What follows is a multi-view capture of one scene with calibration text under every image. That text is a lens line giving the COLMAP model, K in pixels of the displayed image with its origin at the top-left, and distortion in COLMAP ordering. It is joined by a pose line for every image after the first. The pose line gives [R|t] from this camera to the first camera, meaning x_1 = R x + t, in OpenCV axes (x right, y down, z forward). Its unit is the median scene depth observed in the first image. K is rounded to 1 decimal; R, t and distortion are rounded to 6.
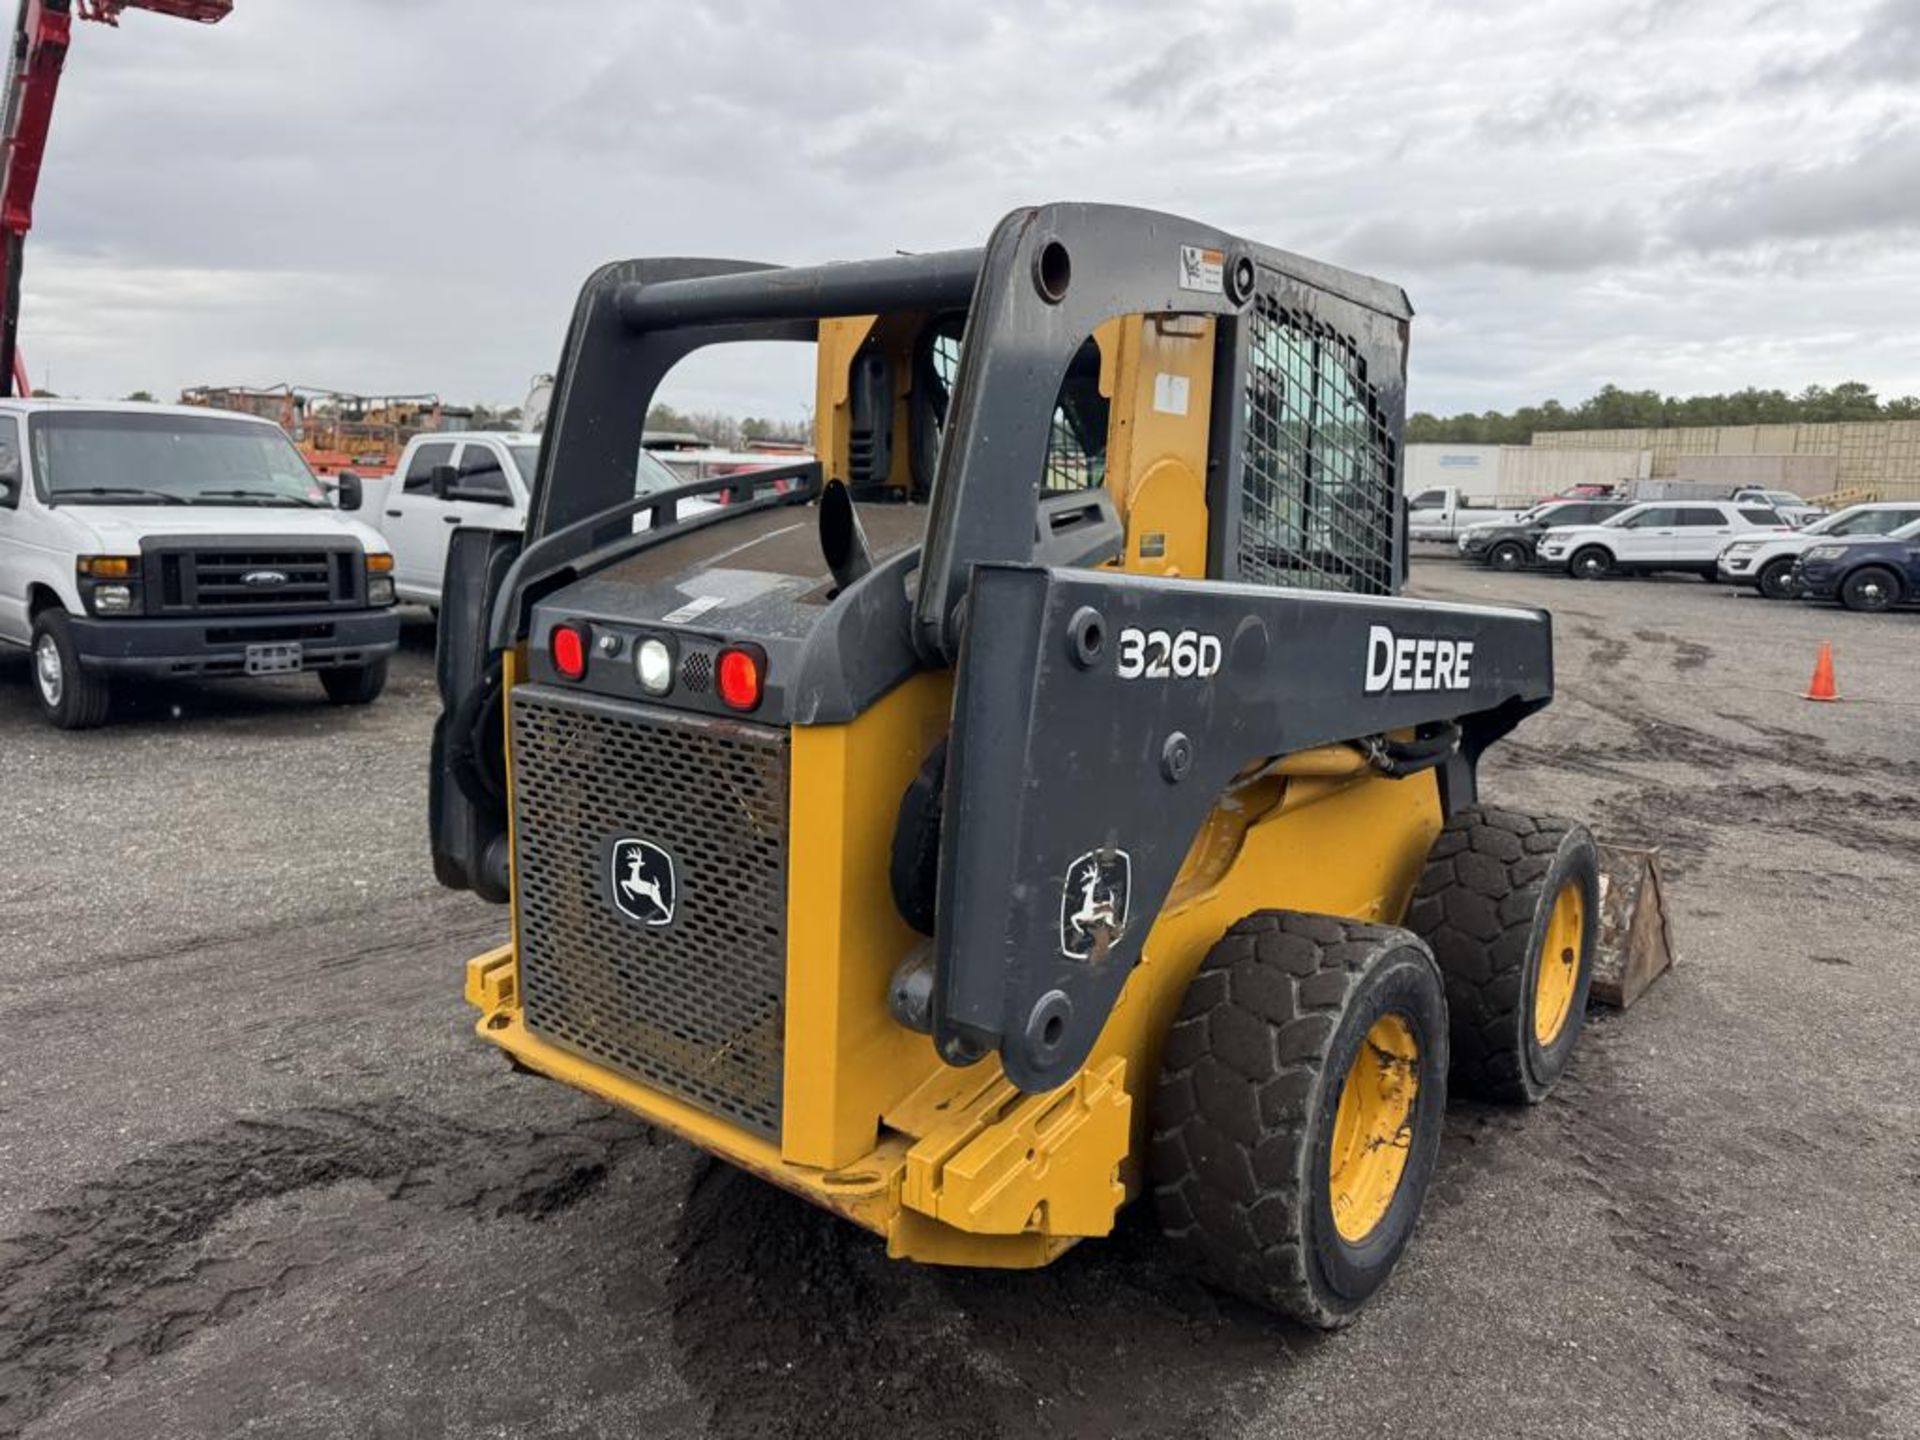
lens RADIAL K [[1364.7, 0, 963.7], [0, 1364.7, 735.6], [0, 0, 1]] dist [0.057769, -0.067426]
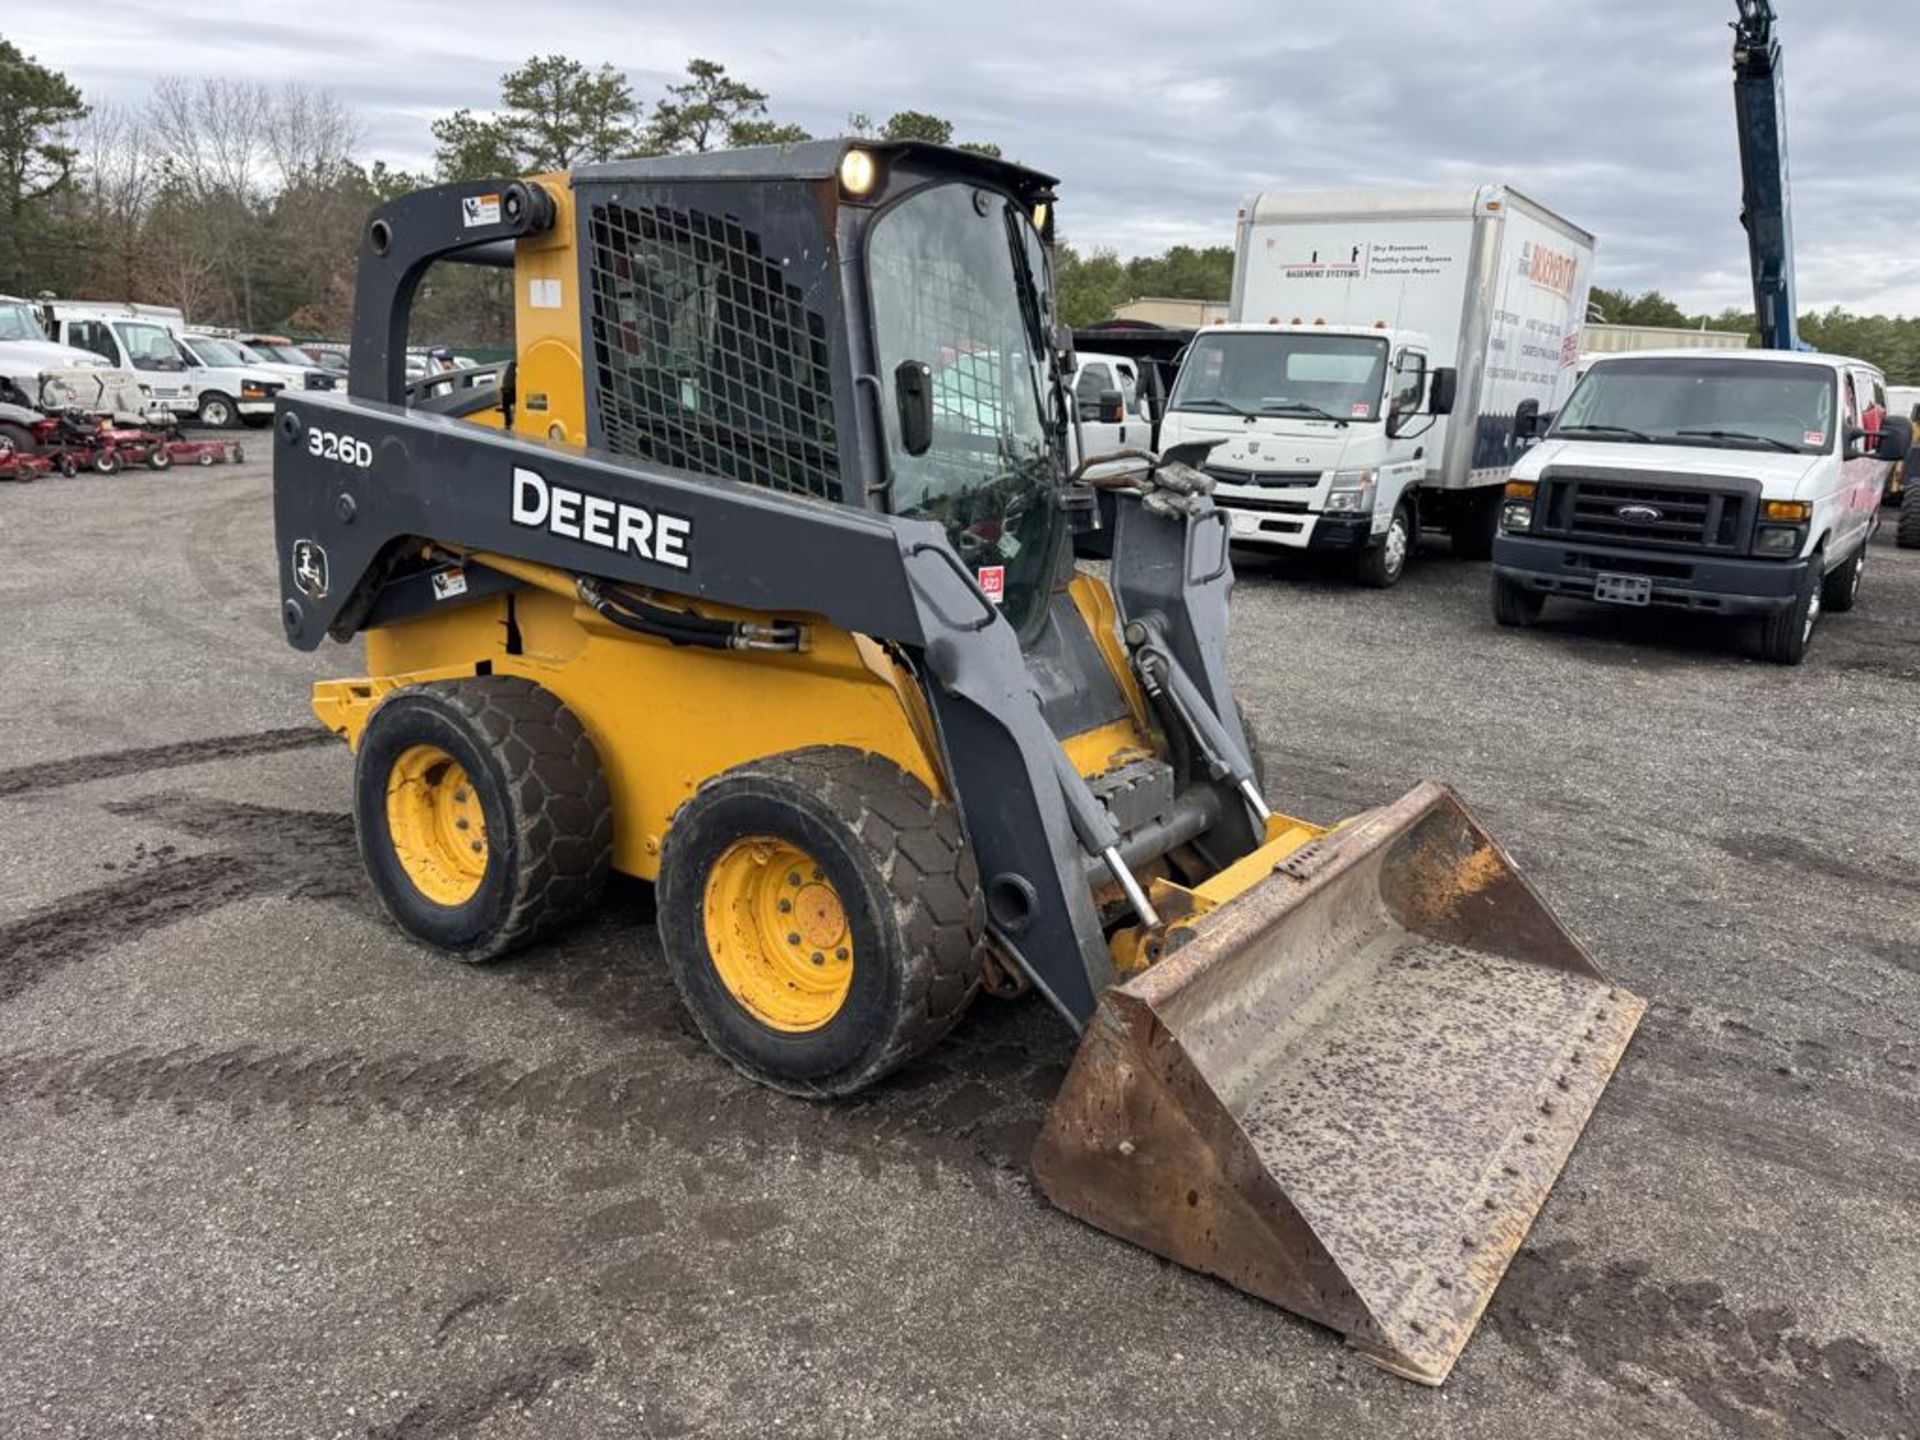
lens RADIAL K [[1364.7, 0, 968.2], [0, 1364.7, 737.2], [0, 0, 1]] dist [0.057769, -0.067426]
pose [[0.065469, 0.229117, -0.971195, 1.498656], [-0.212881, 0.954083, 0.210730, -0.185682], [0.974882, 0.192953, 0.111237, 1.225366]]
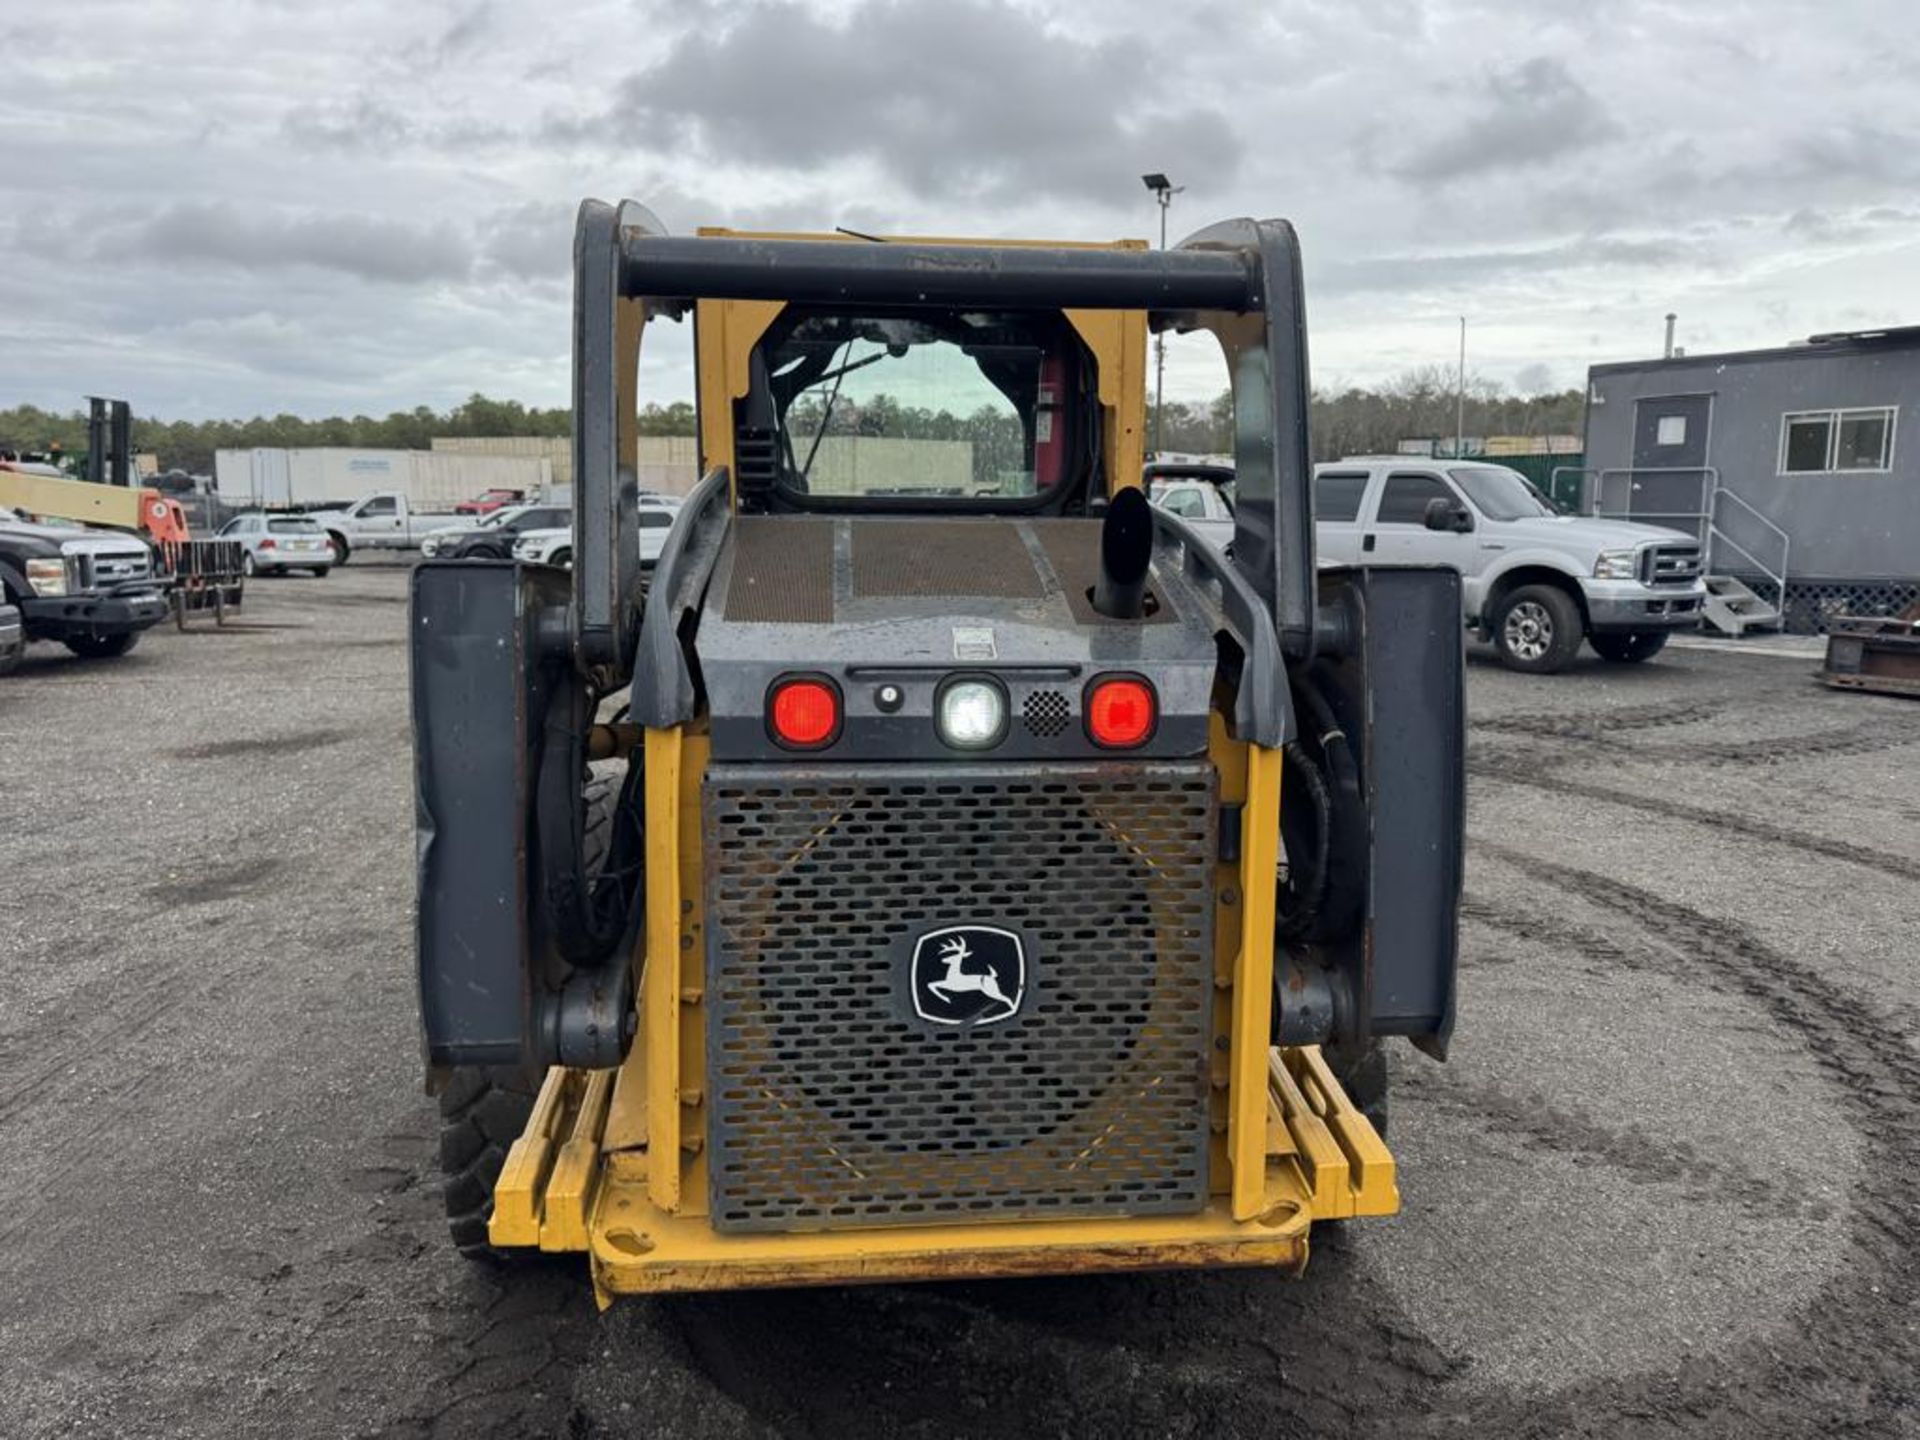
lens RADIAL K [[1364.7, 0, 967.7], [0, 1364.7, 717.7], [0, 0, 1]] dist [0.057769, -0.067426]
pose [[0.715213, -0.123475, 0.687913, -0.617837], [0.134726, 0.990167, 0.037655, -0.062188], [-0.685799, 0.065748, 0.724816, 0.308710]]
